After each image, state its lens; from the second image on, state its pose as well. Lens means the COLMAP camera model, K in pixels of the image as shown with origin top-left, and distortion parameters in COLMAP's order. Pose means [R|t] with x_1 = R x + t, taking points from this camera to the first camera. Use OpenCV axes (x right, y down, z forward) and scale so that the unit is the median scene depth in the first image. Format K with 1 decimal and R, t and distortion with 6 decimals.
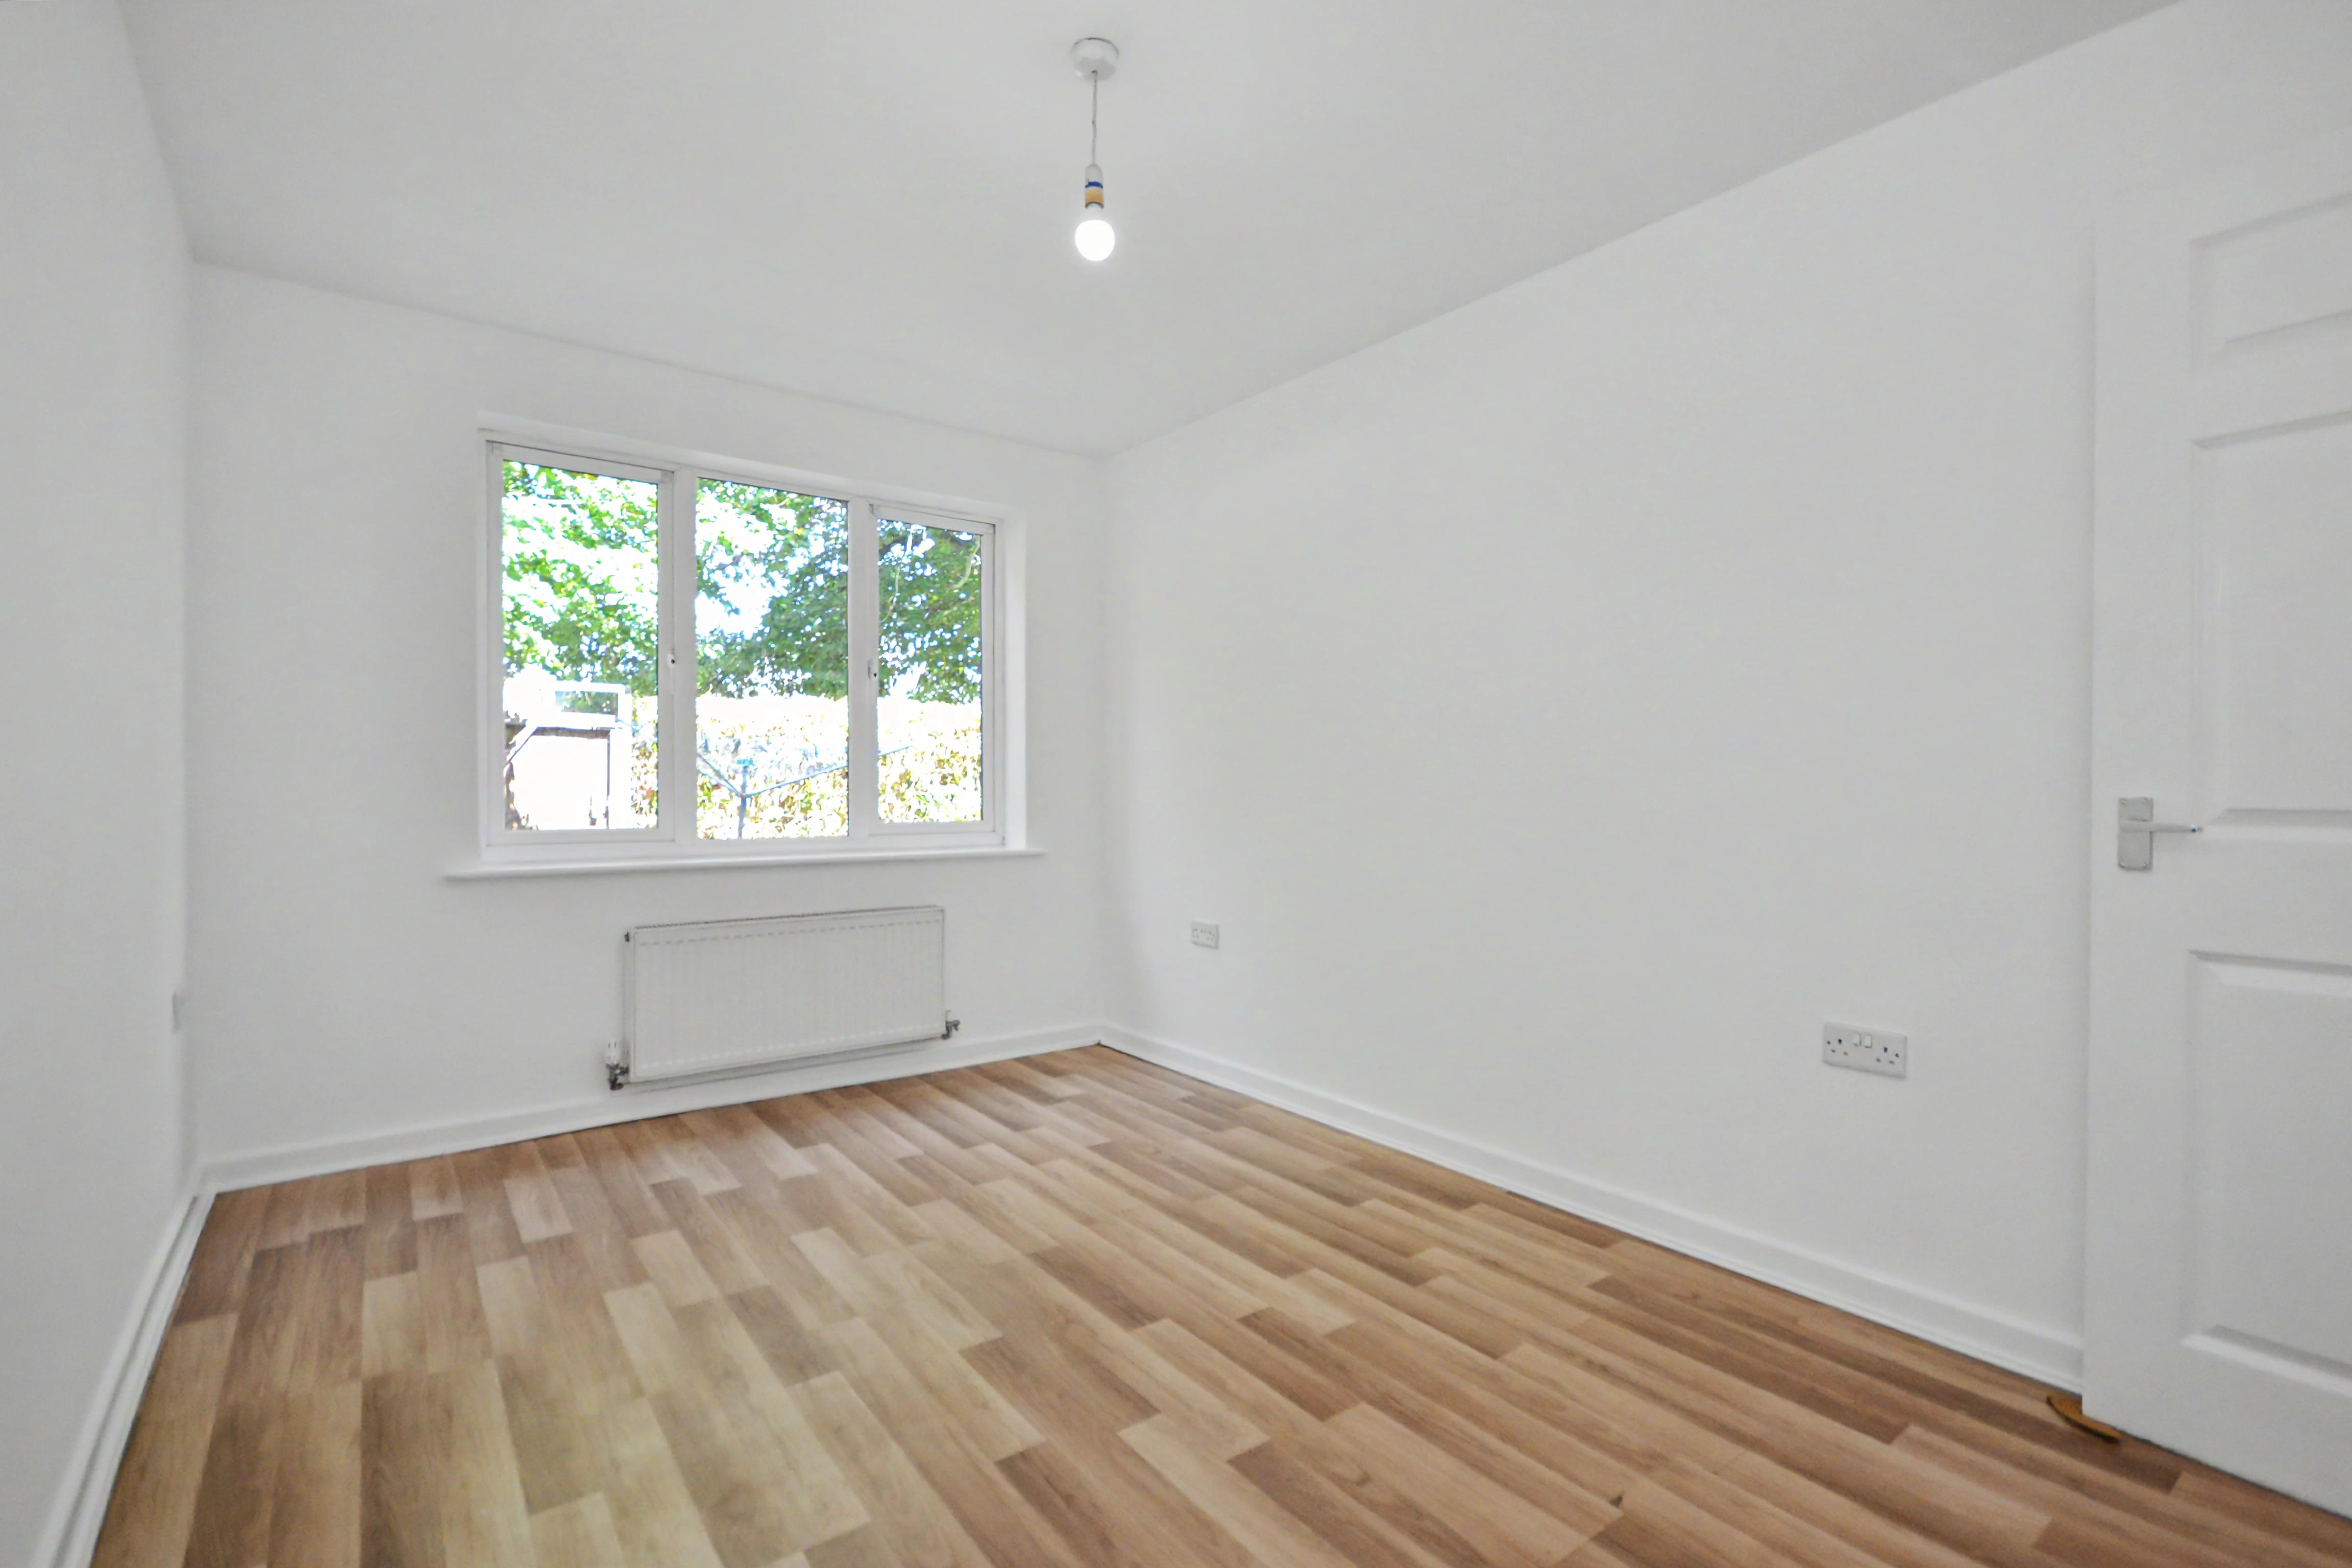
lens RADIAL K [[1074.3, 0, 1171.6], [0, 1074.3, 785.2], [0, 0, 1]] dist [-0.002456, -0.000363]
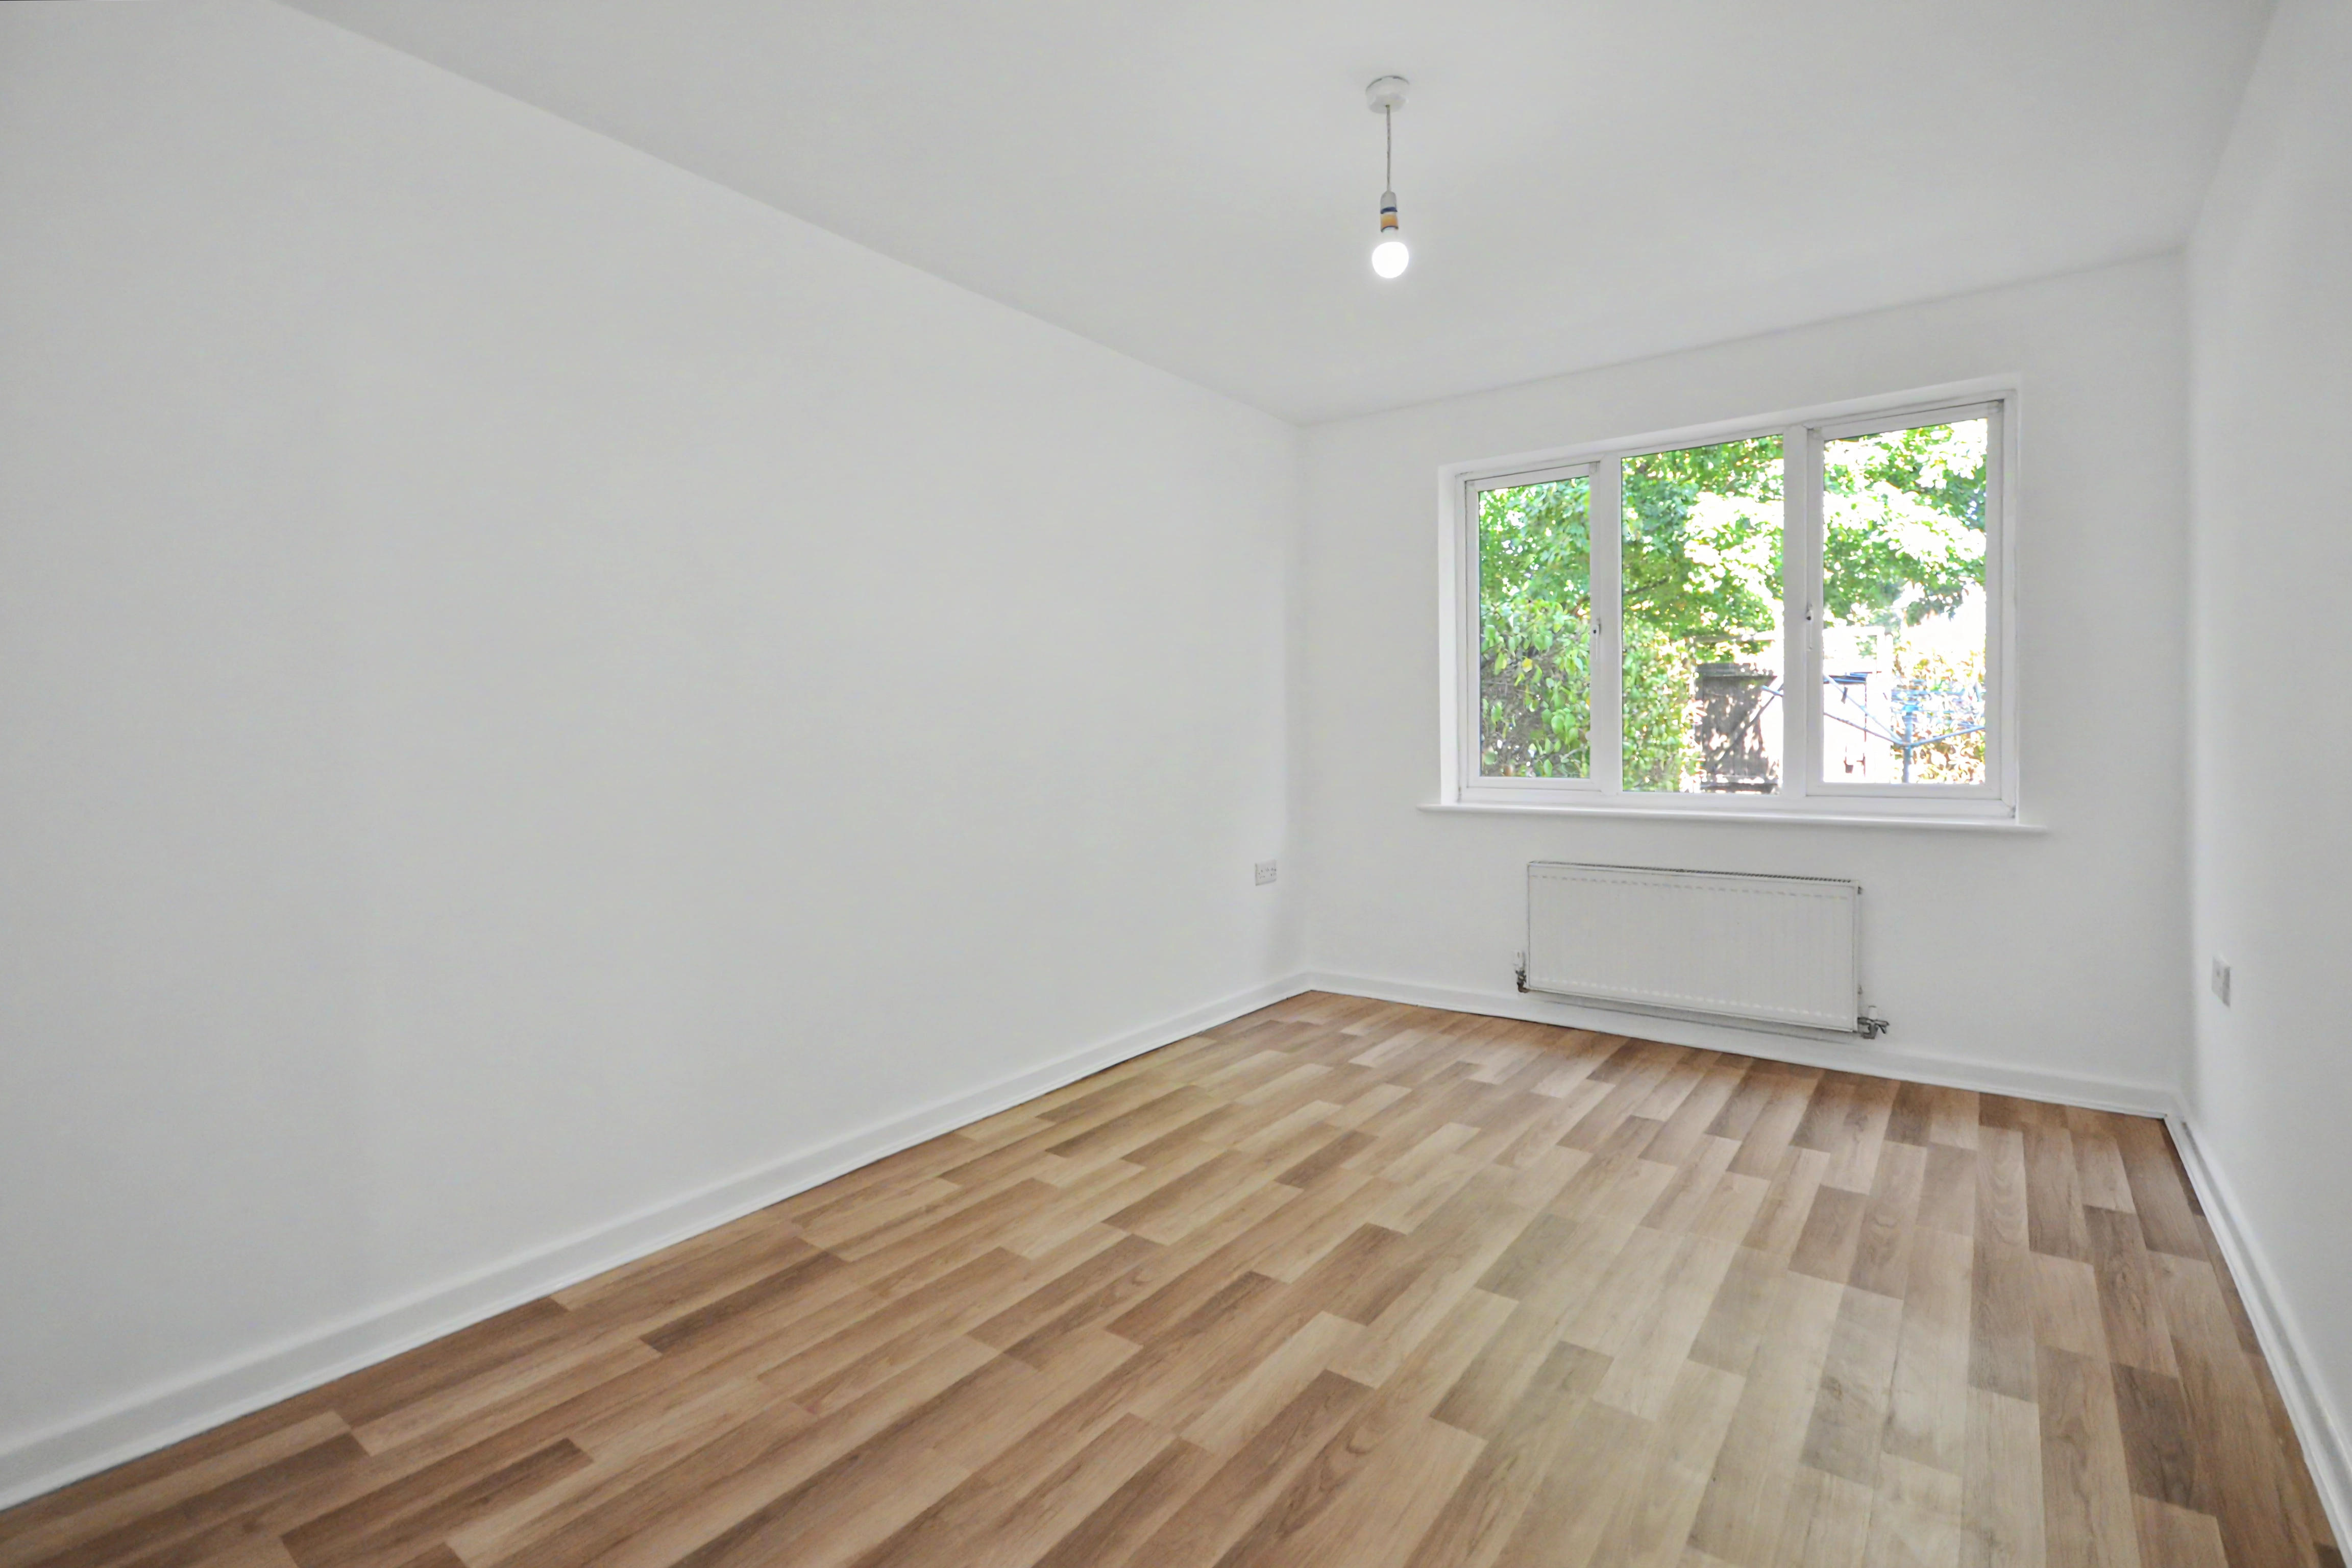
lens RADIAL K [[1074.3, 0, 1171.6], [0, 1074.3, 785.2], [0, 0, 1]] dist [-0.002456, -0.000363]
pose [[0.272724, 0.043460, -0.961110, 0.623876], [0.016213, 0.998630, 0.049757, -0.025228], [0.961956, -0.029152, 0.271646, 0.325097]]
